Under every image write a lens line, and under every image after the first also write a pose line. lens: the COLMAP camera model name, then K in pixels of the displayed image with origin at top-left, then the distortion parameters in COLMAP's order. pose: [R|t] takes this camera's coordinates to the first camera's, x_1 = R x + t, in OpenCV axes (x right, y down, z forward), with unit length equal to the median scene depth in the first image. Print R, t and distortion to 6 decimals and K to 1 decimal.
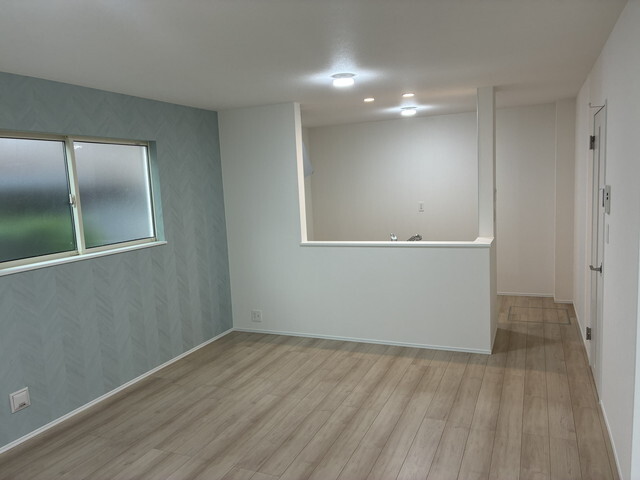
lens RADIAL K [[486.1, 0, 320.0], [0, 486.1, 240.0], [0, 0, 1]] dist [0.055946, -0.064178]
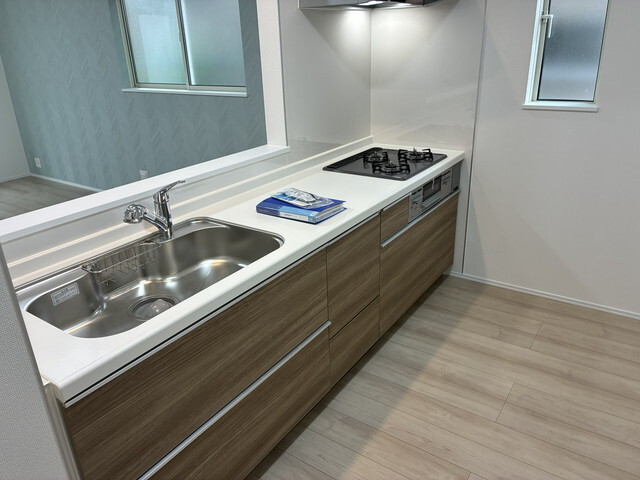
lens RADIAL K [[486.1, 0, 320.0], [0, 486.1, 240.0], [0, 0, 1]] dist [0.055946, -0.064178]
pose [[-0.186072, 0.429357, -0.883759, 0.583675], [-0.069091, 0.891523, 0.447675, -0.180364], [0.980104, 0.144360, -0.136223, 1.414462]]
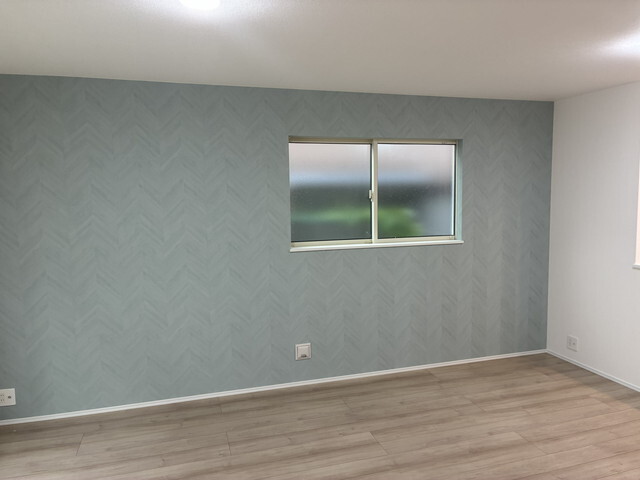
lens RADIAL K [[486.7, 0, 326.6], [0, 486.7, 234.2], [0, 0, 1]] dist [0.051881, -0.062531]
pose [[0.661036, 0.103455, -0.743188, 0.260132], [-0.107590, 0.993283, 0.042573, -0.025760], [0.742601, 0.051817, 0.667726, 0.155903]]
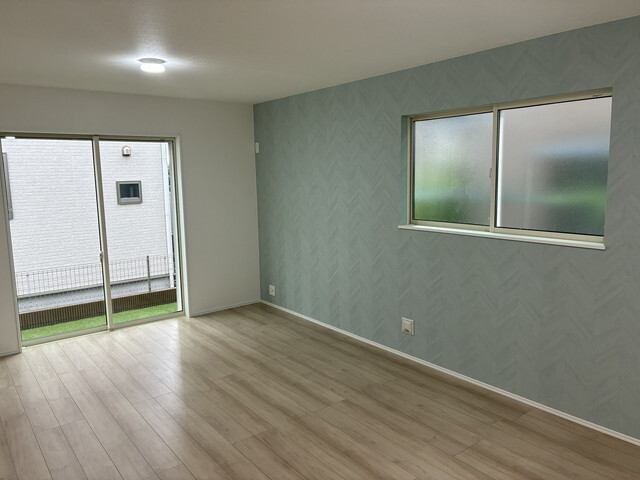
lens RADIAL K [[486.1, 0, 320.0], [0, 486.1, 240.0], [0, 0, 1]] dist [0.055946, -0.064178]
pose [[-0.465364, 0.181276, -0.866357, 0.456701], [-0.064217, 0.969309, 0.237312, -0.149001], [0.882787, 0.166071, -0.439440, 1.054542]]
